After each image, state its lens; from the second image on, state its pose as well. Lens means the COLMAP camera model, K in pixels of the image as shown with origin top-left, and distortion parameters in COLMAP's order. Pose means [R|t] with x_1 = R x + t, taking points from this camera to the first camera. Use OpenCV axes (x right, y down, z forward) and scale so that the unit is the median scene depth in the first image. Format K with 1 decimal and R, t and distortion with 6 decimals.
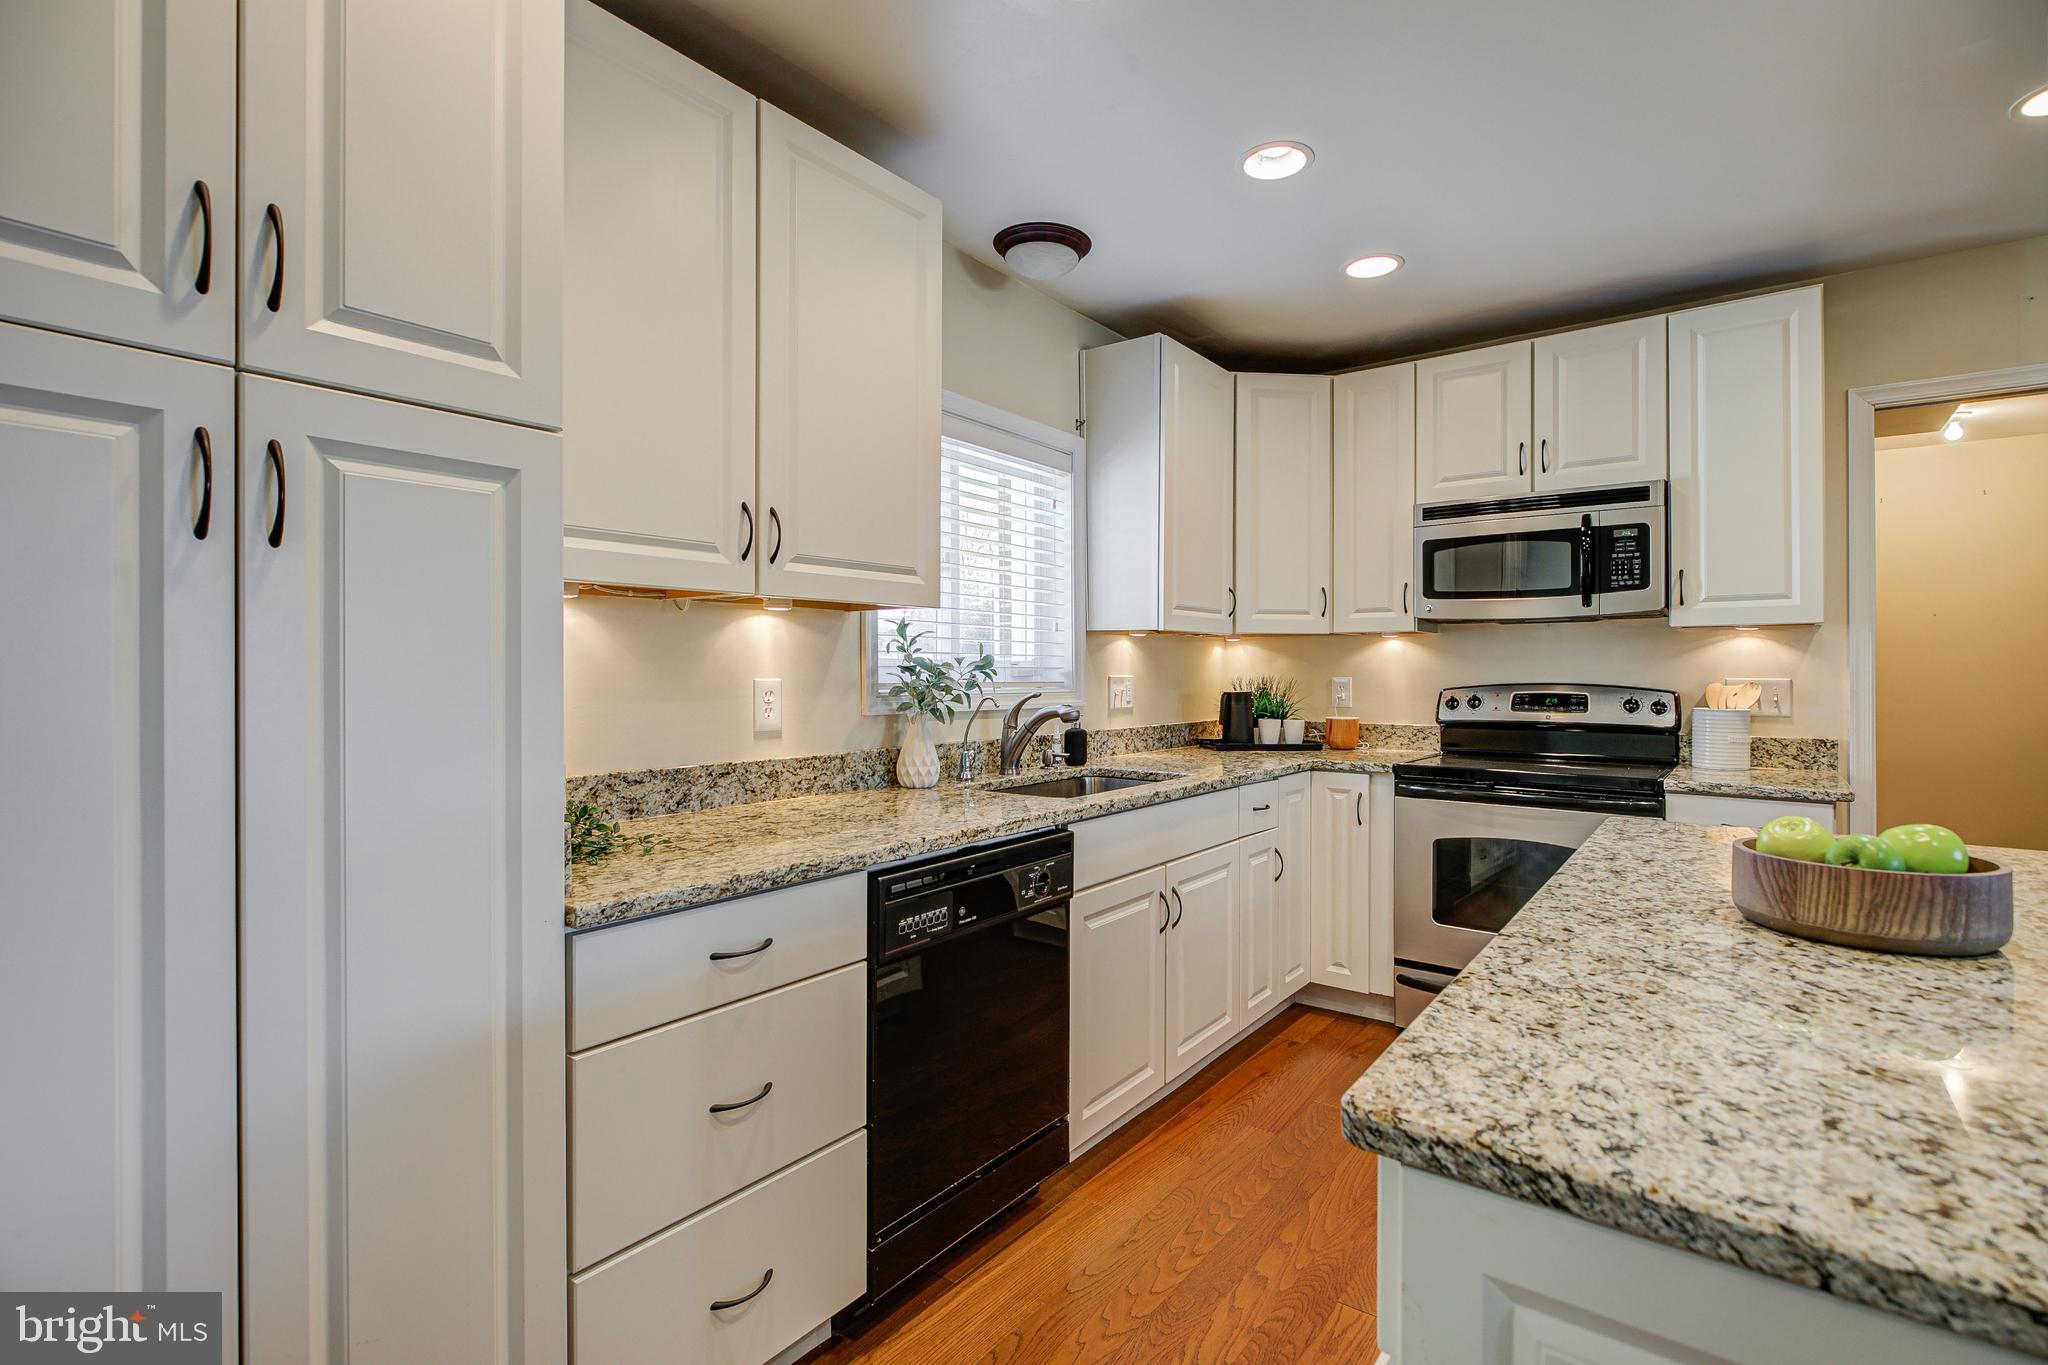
lens RADIAL K [[937.1, 0, 1026.1], [0, 937.1, 669.2], [0, 0, 1]] dist [-0.005302, -0.000920]
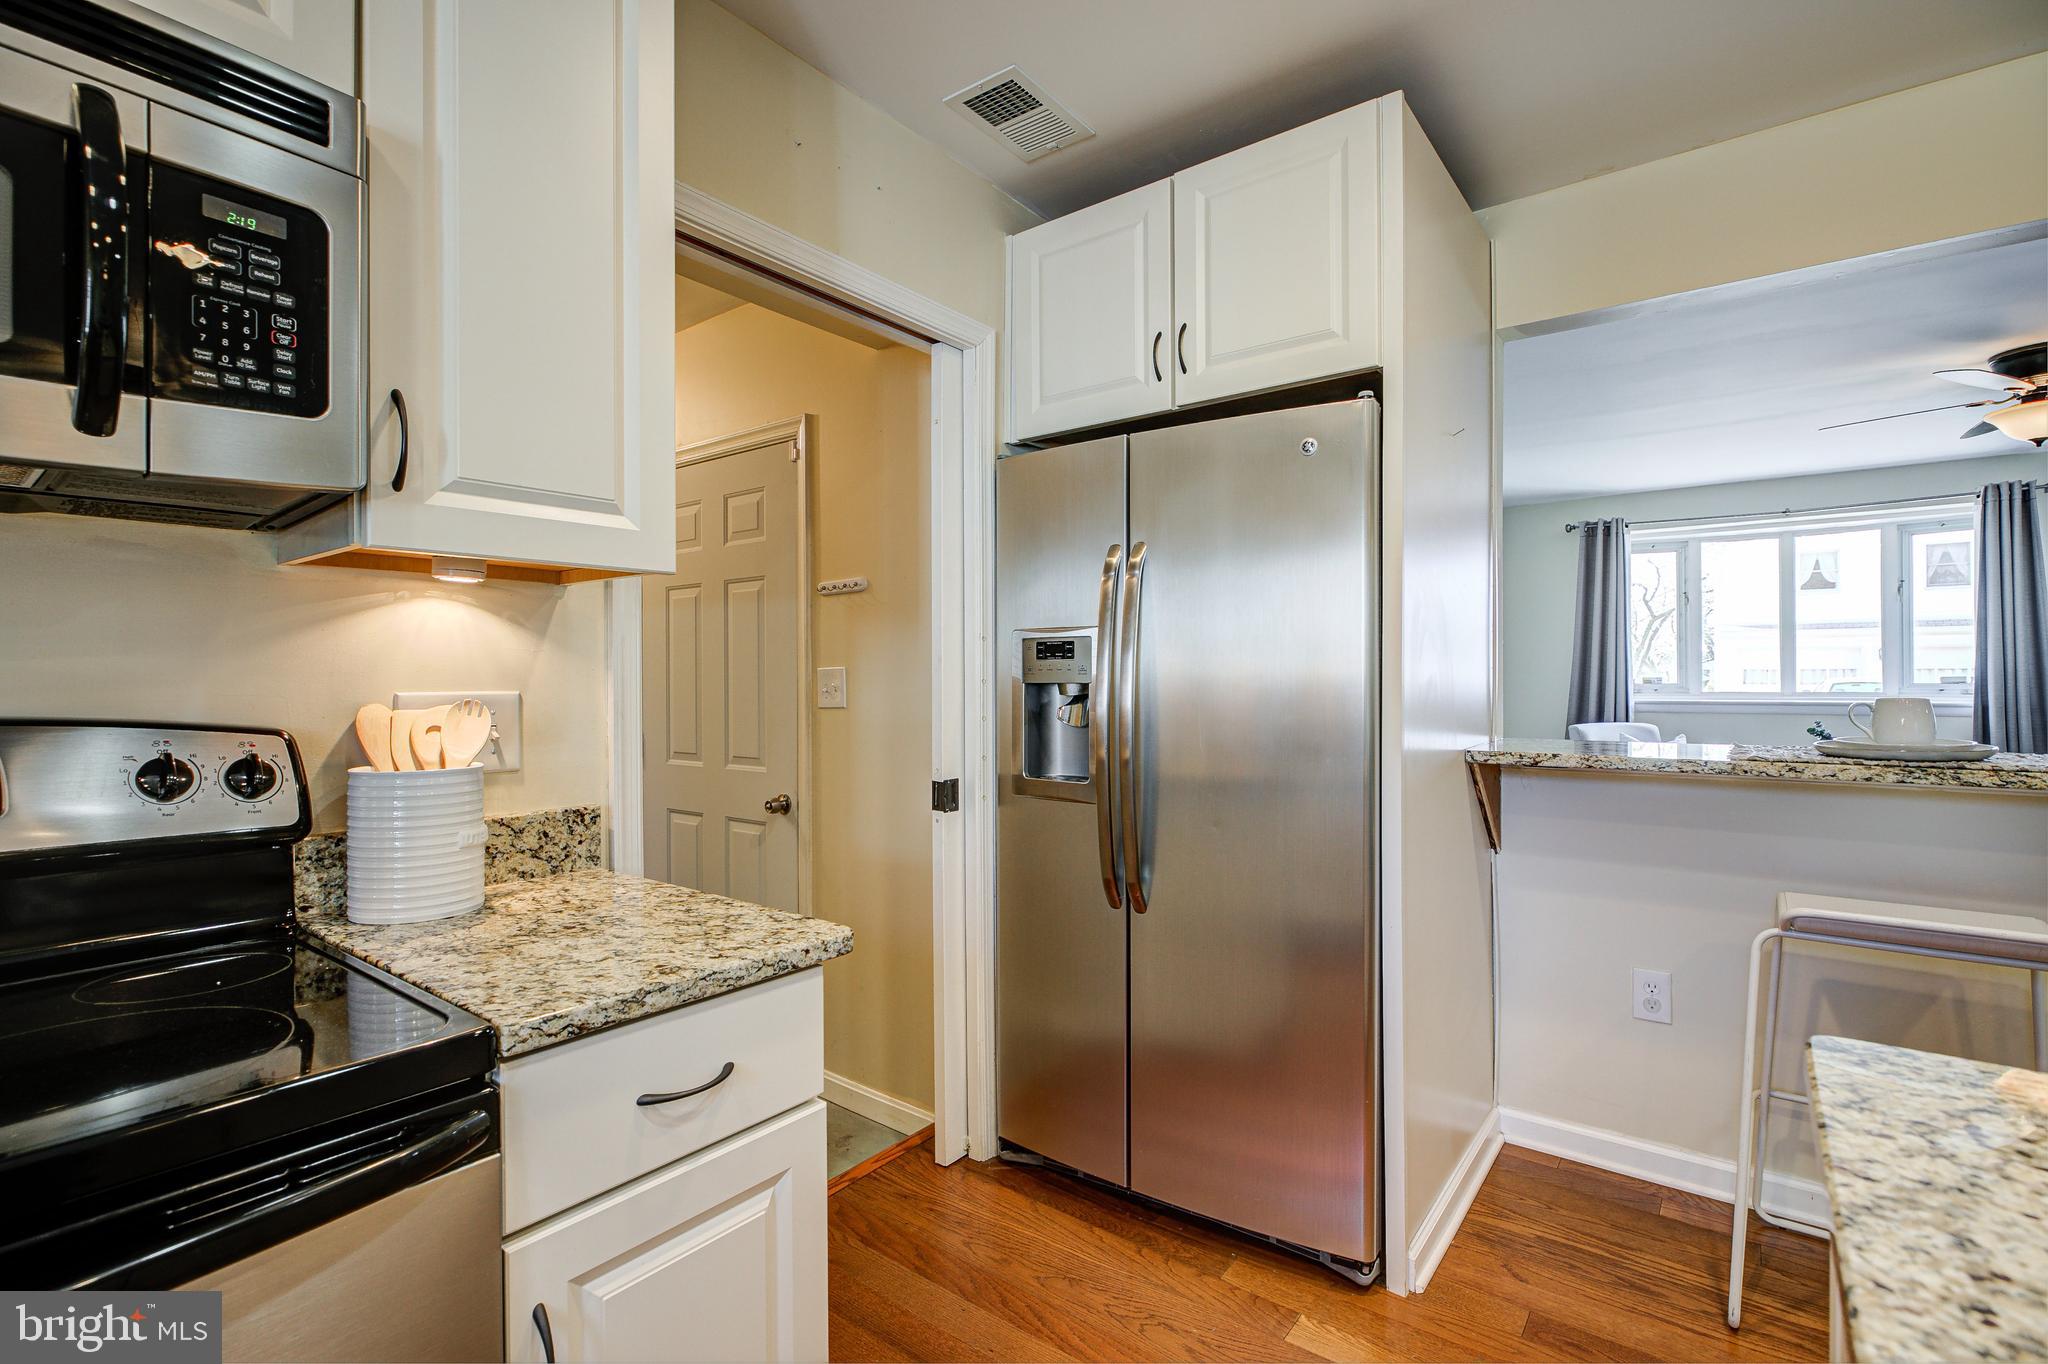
lens RADIAL K [[937.1, 0, 1031.1], [0, 937.1, 679.8], [0, 0, 1]] dist [-0.005302, -0.000920]
pose [[-0.007128, -0.002633, 0.999971, 0.331911], [0.001328, 0.999996, 0.002642, 0.003368], [-0.999974, 0.001347, -0.007125, 0.736089]]
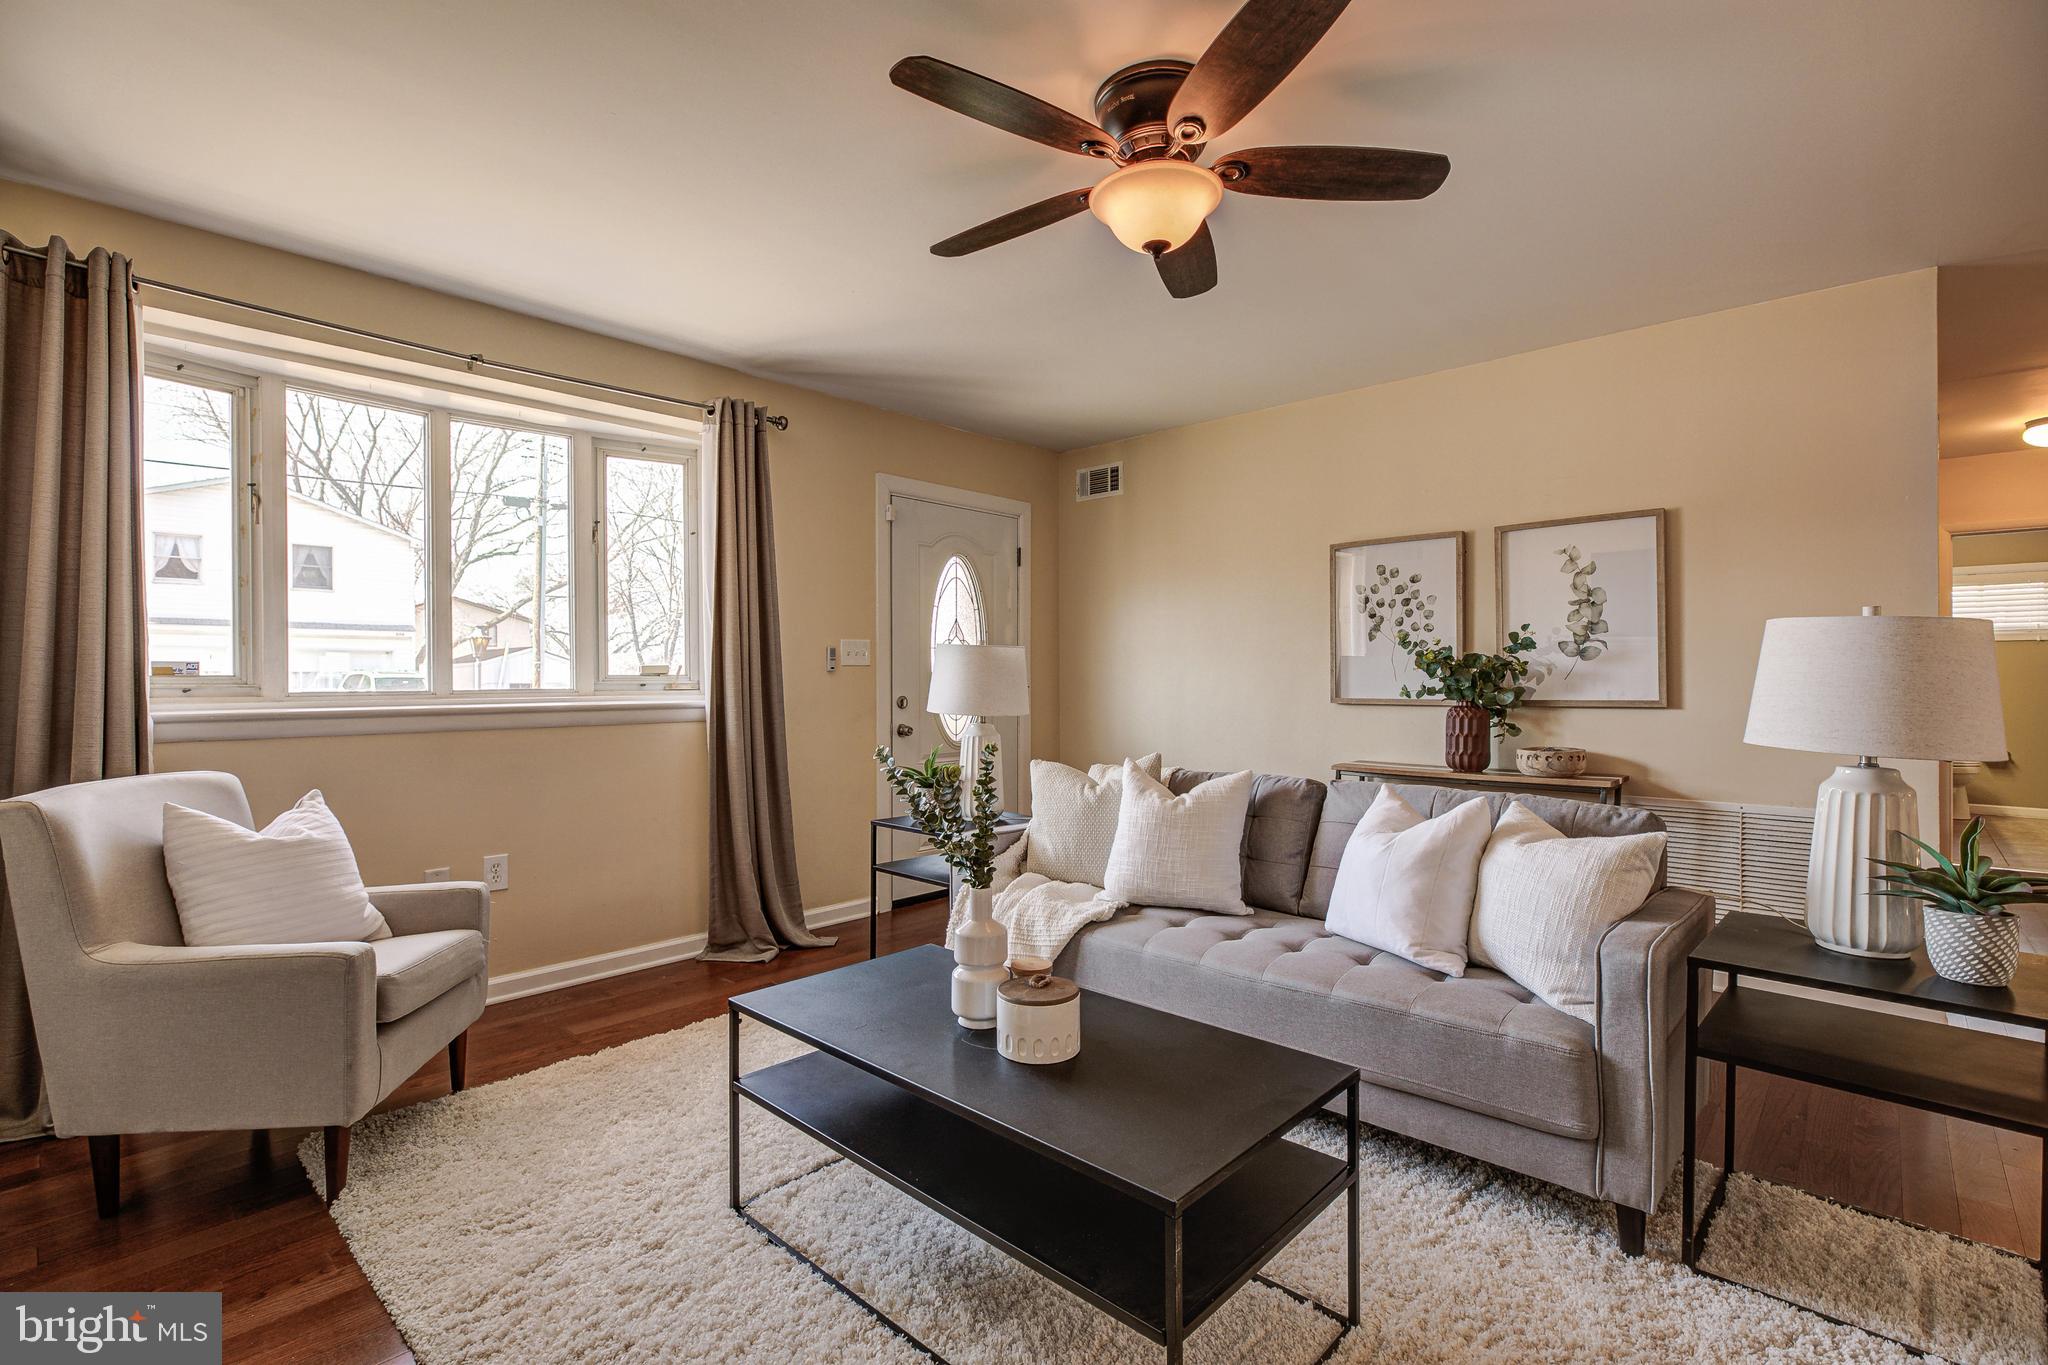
lens RADIAL K [[937.1, 0, 1027.8], [0, 937.1, 683.3], [0, 0, 1]] dist [-0.005302, -0.000920]
pose [[-0.996534, 0.002035, 0.083161, 1.552391], [0.002221, 0.999995, 0.002143, 0.027701], [-0.083156, 0.002320, -0.996534, 0.155312]]
